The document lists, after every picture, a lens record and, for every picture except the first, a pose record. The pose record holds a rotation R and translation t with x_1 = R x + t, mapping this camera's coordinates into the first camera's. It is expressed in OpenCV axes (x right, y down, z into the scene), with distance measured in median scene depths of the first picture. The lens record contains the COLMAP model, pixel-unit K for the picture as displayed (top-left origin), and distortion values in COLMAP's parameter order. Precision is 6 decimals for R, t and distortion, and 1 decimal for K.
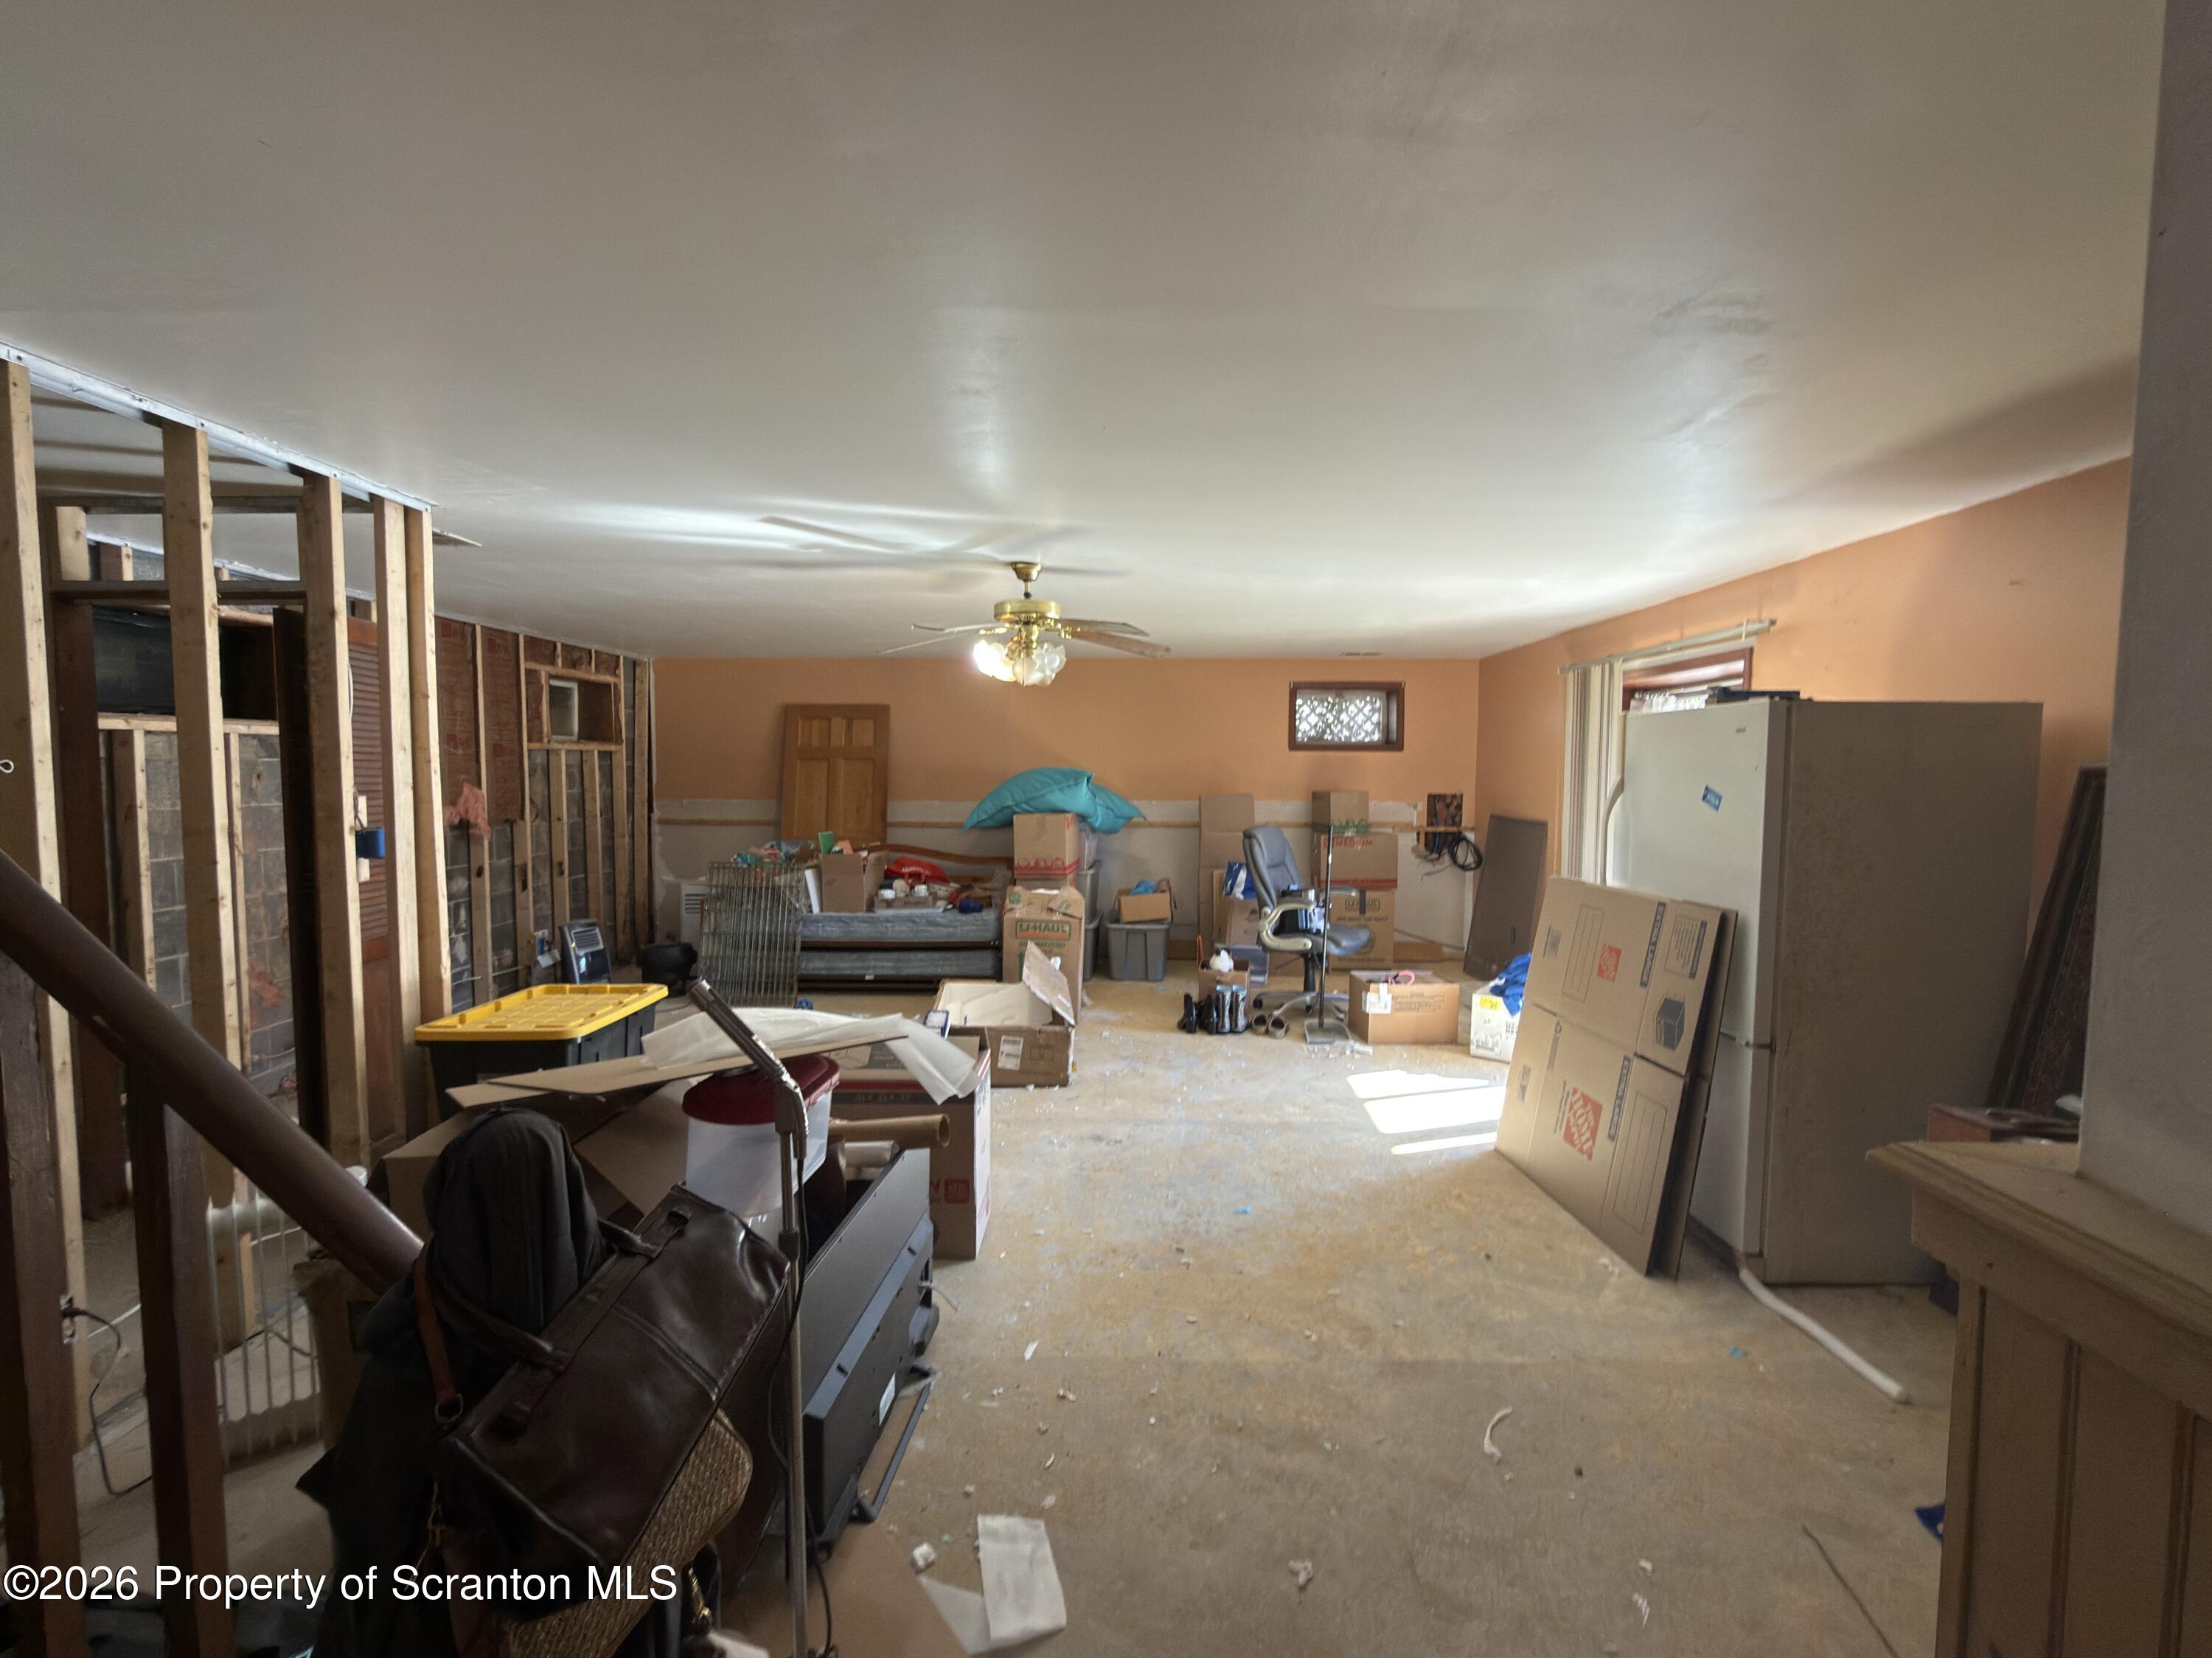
lens RADIAL K [[999.1, 0, 1095.0], [0, 999.1, 826.8], [0, 0, 1]] dist [0.005639, -0.000276]
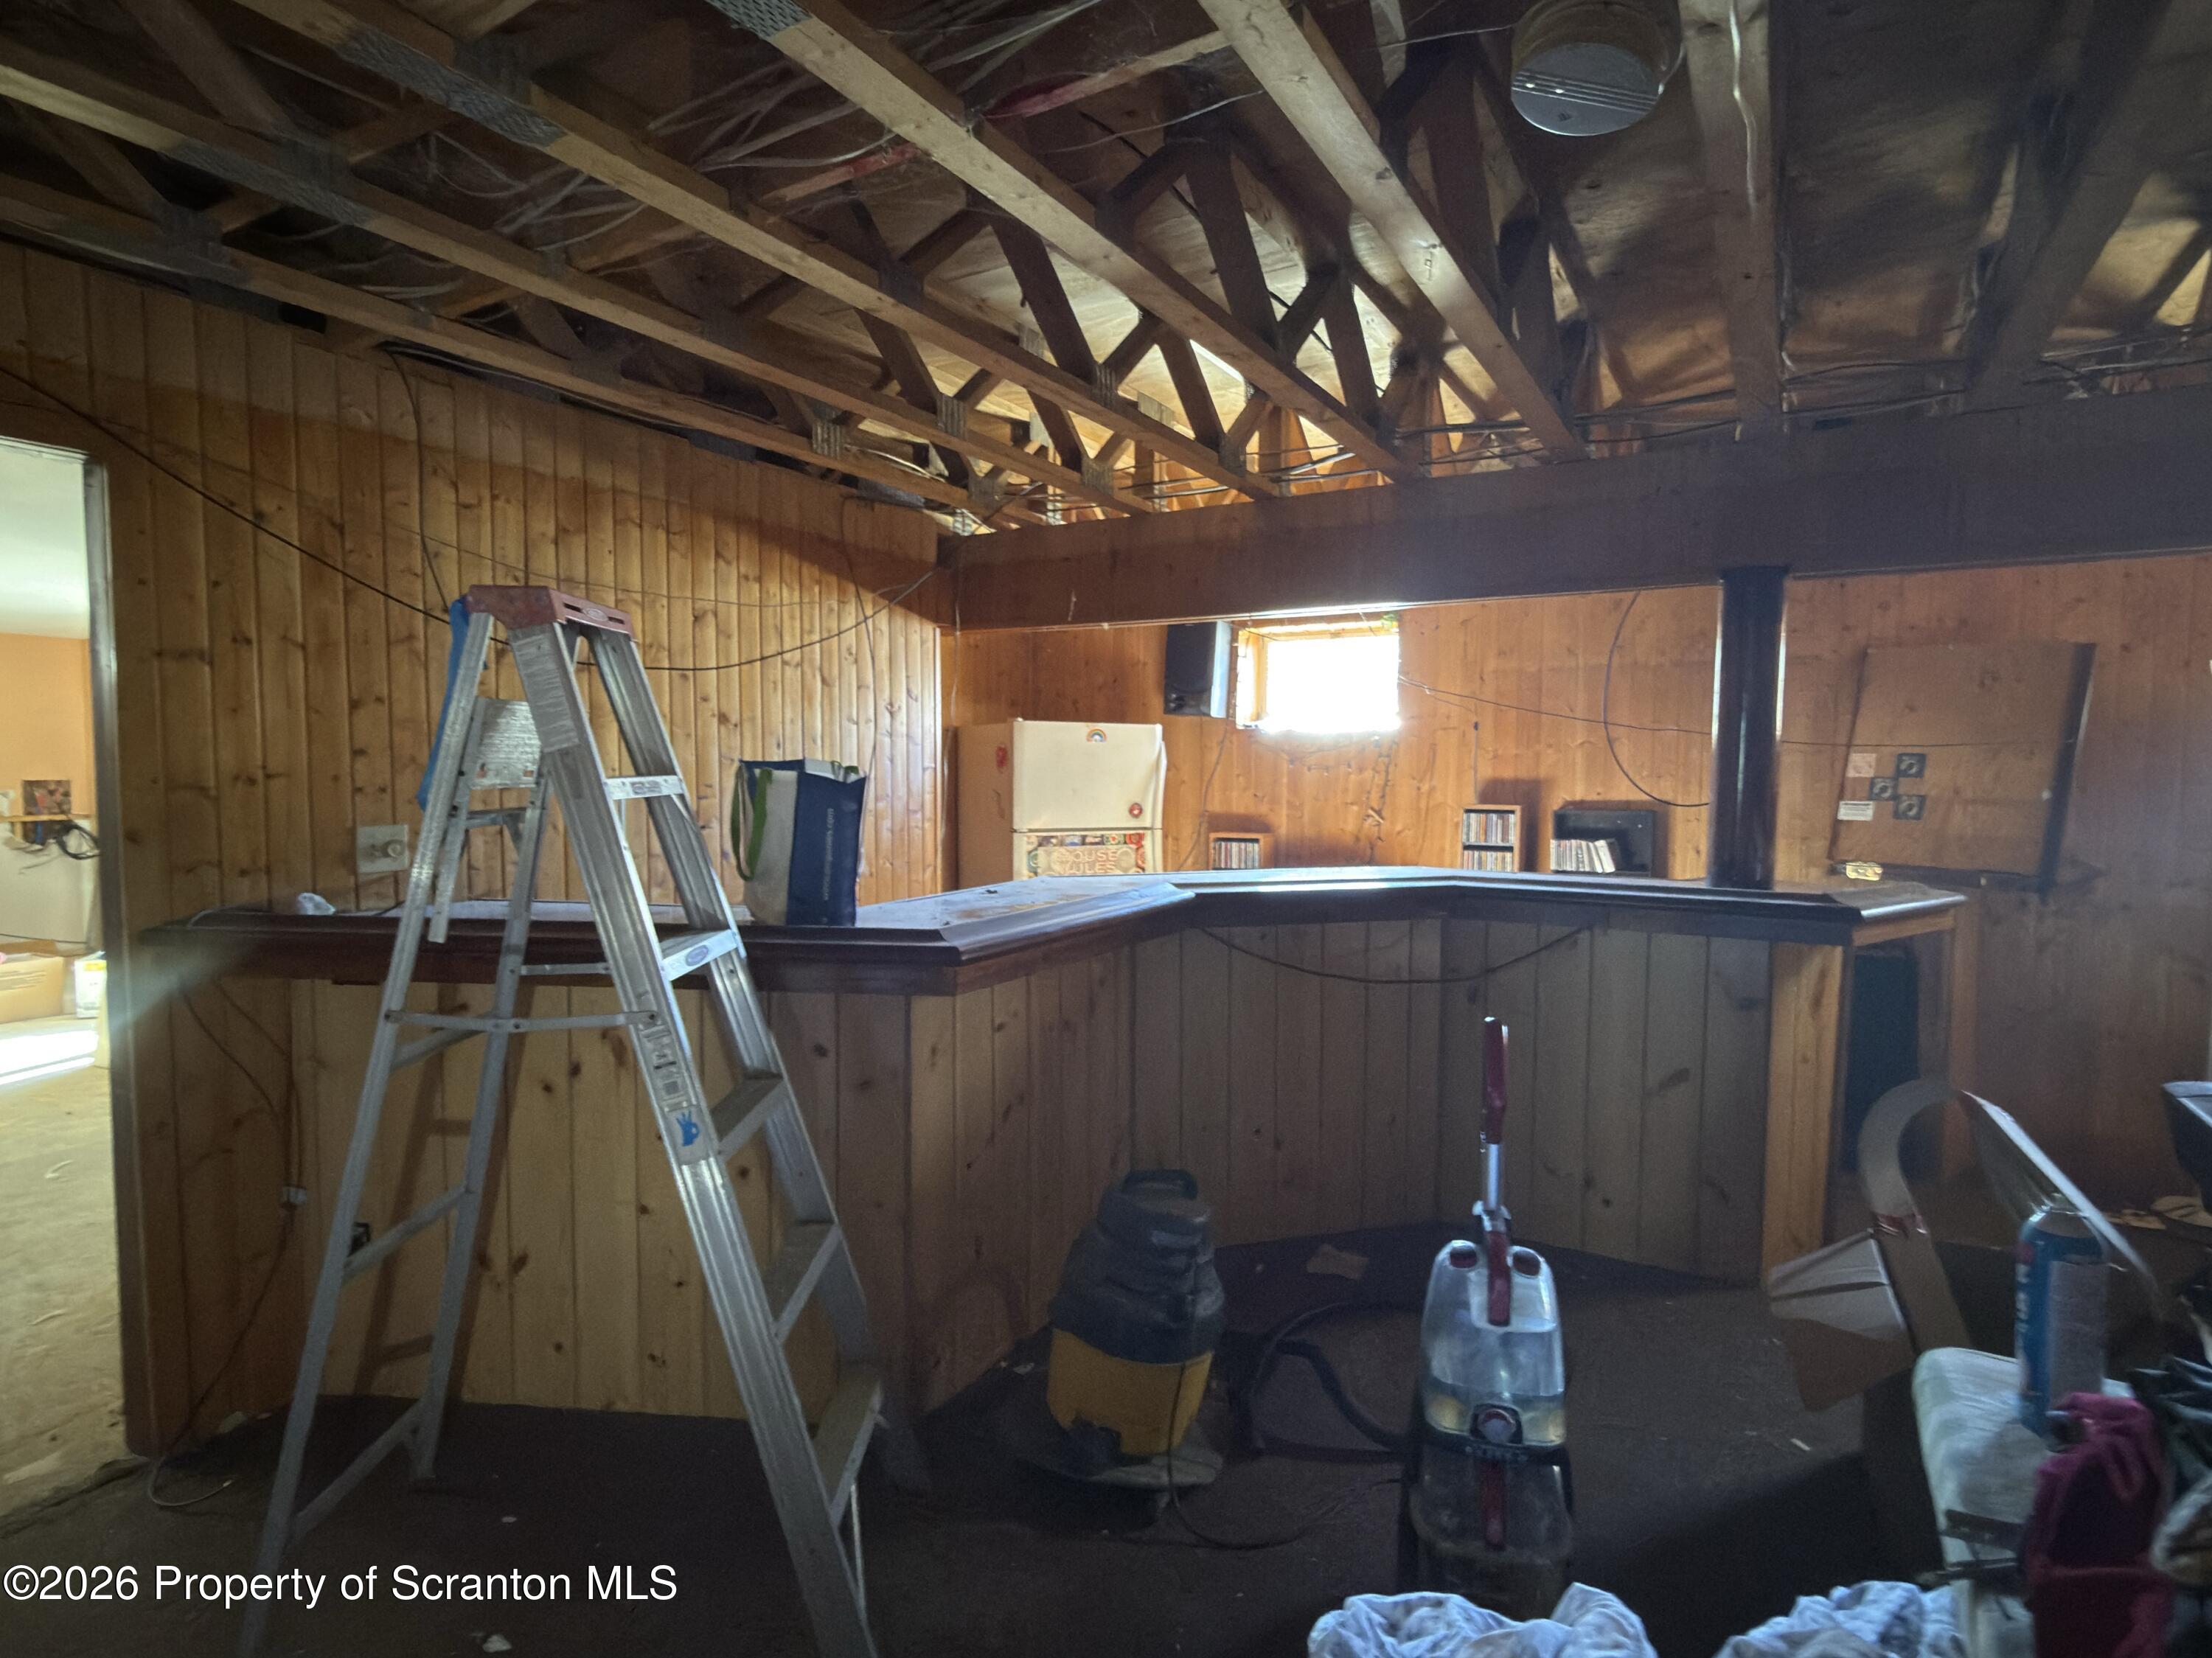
lens RADIAL K [[1163.6, 0, 1105.4], [0, 1163.6, 829.0], [0, 0, 1]] dist [0.001811, 0.000289]
pose [[0.501448, -0.053693, 0.863520, -0.116062], [0.049006, 0.998233, 0.033612, 0.029258], [-0.863799, 0.025463, 0.503193, -0.480713]]
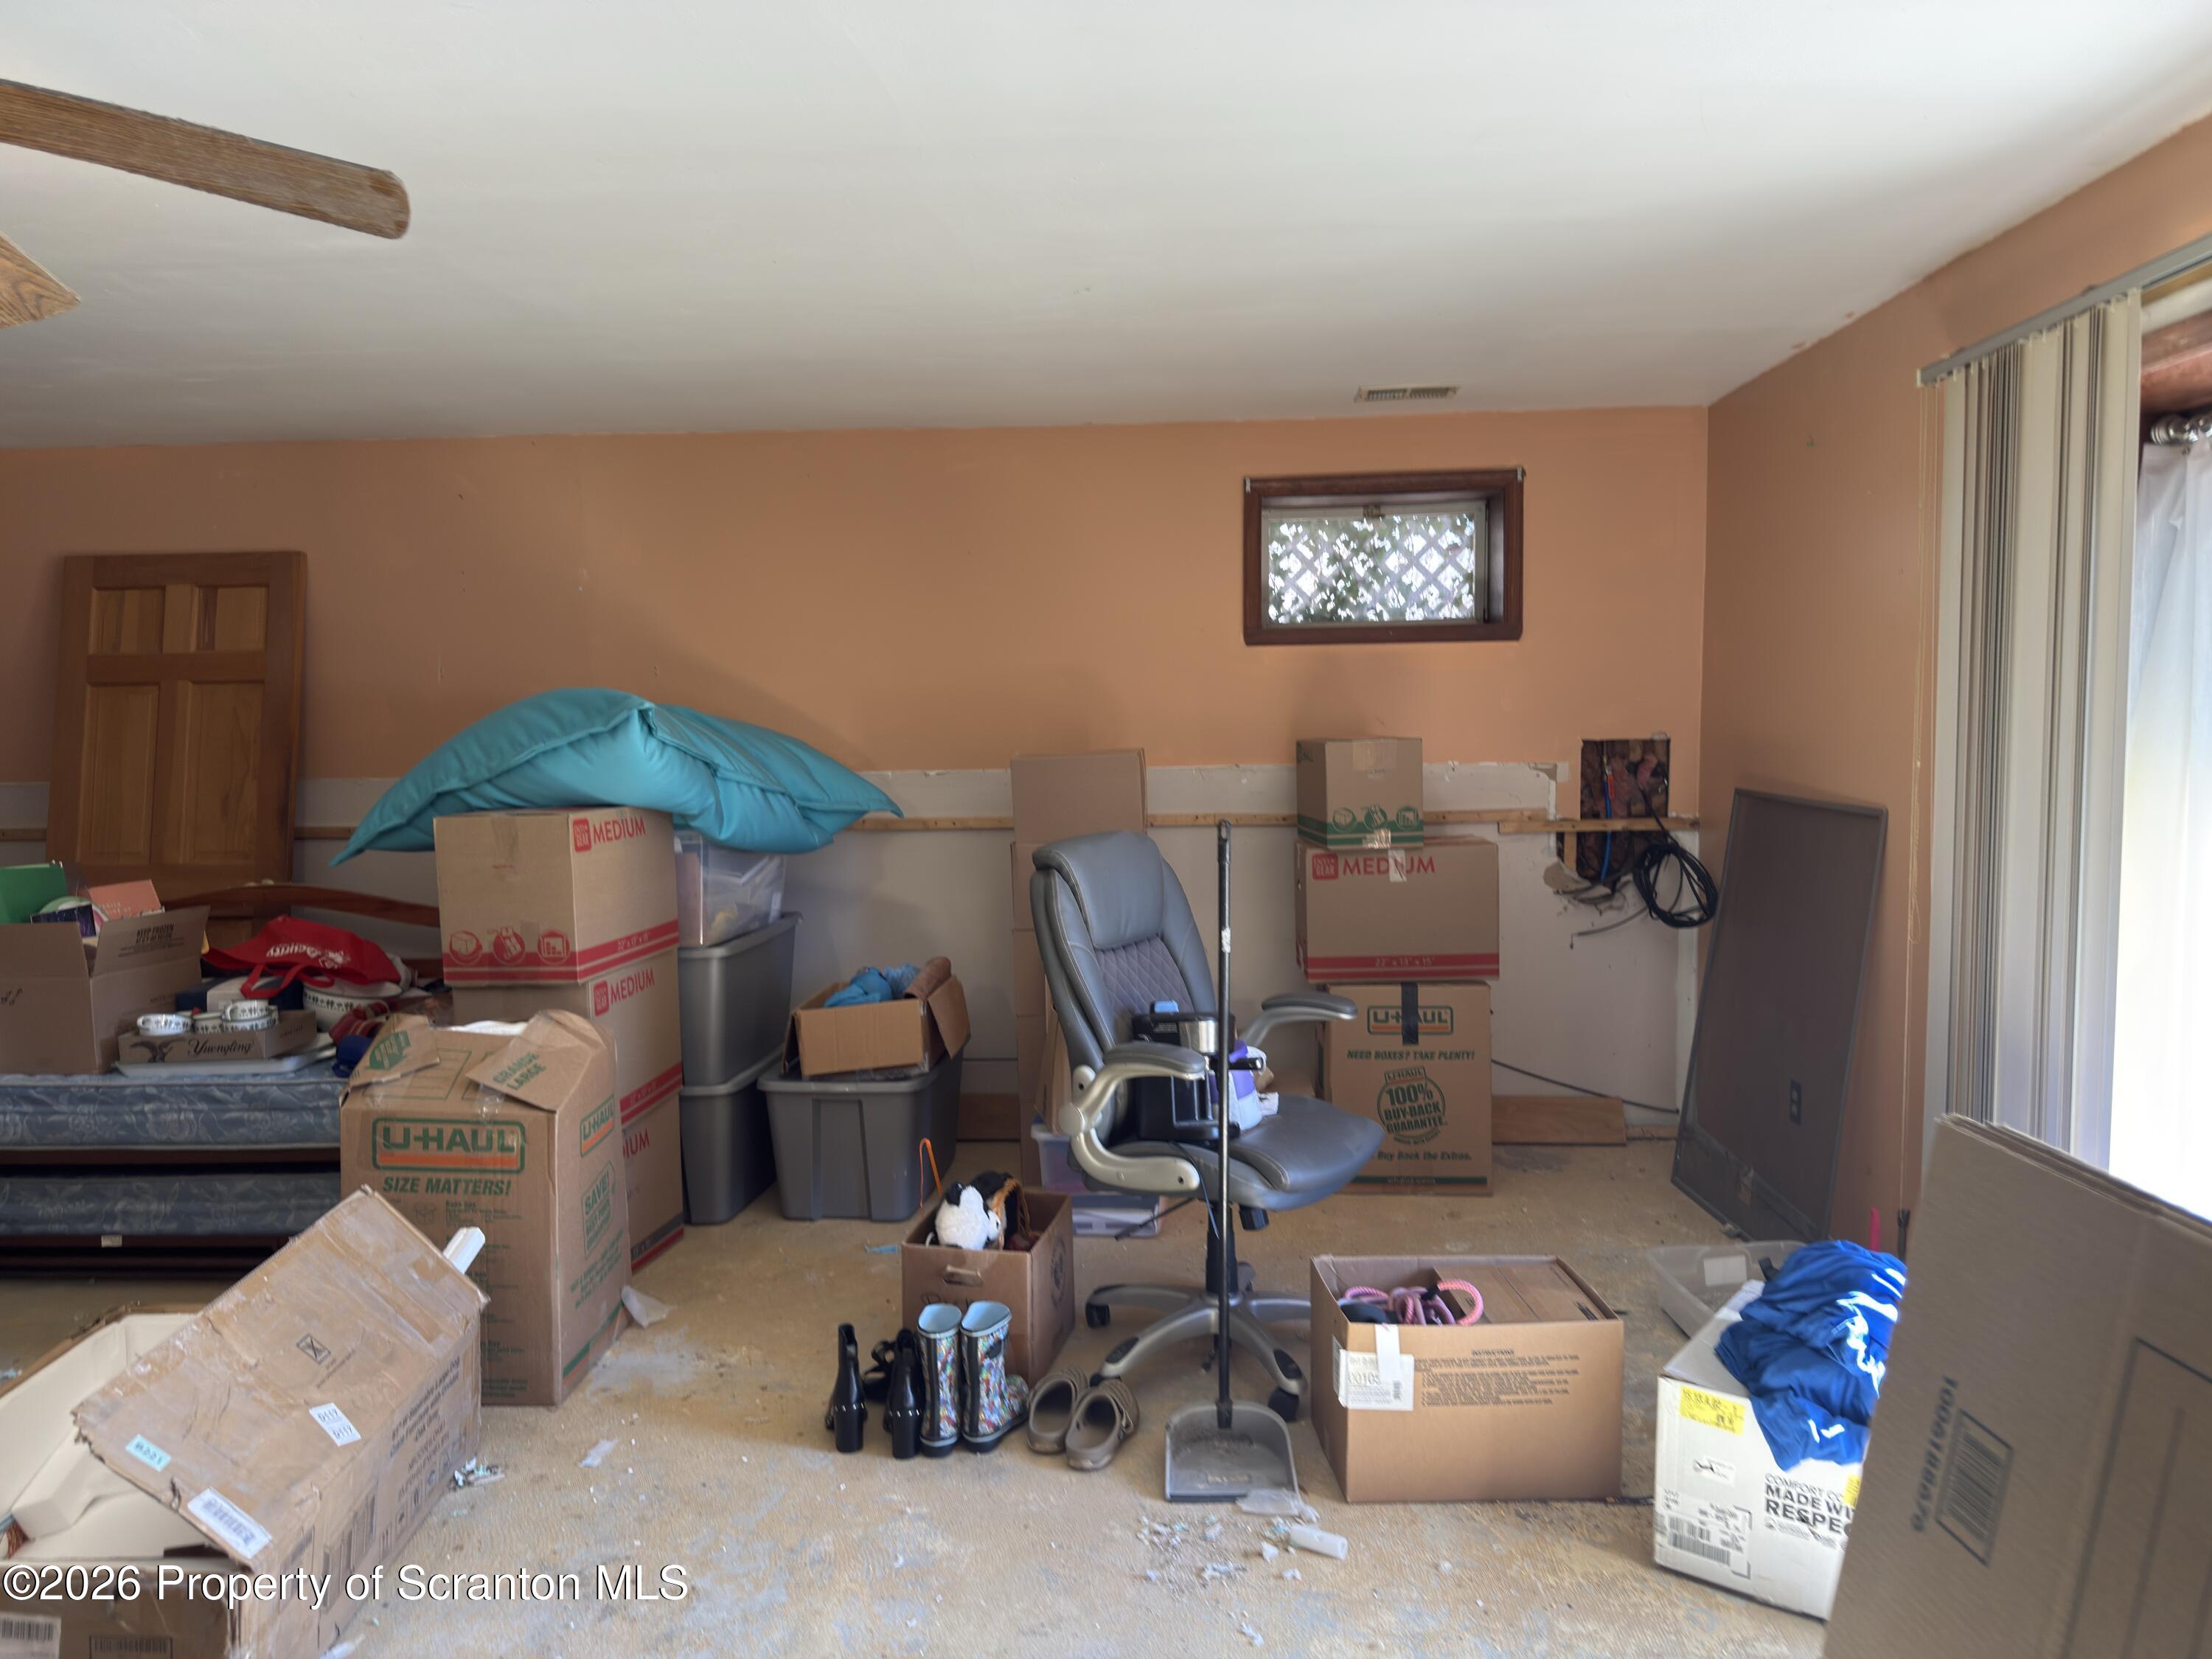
lens RADIAL K [[1545.5, 0, 1093.8], [0, 1545.5, 842.2], [0, 0, 1]] dist [0.065594, -0.081672]
pose [[0.999364, -0.016082, -0.031843, 0.177735], [0.016878, 0.999547, 0.024906, -0.012289], [0.031428, -0.025428, 0.999183, 0.413765]]
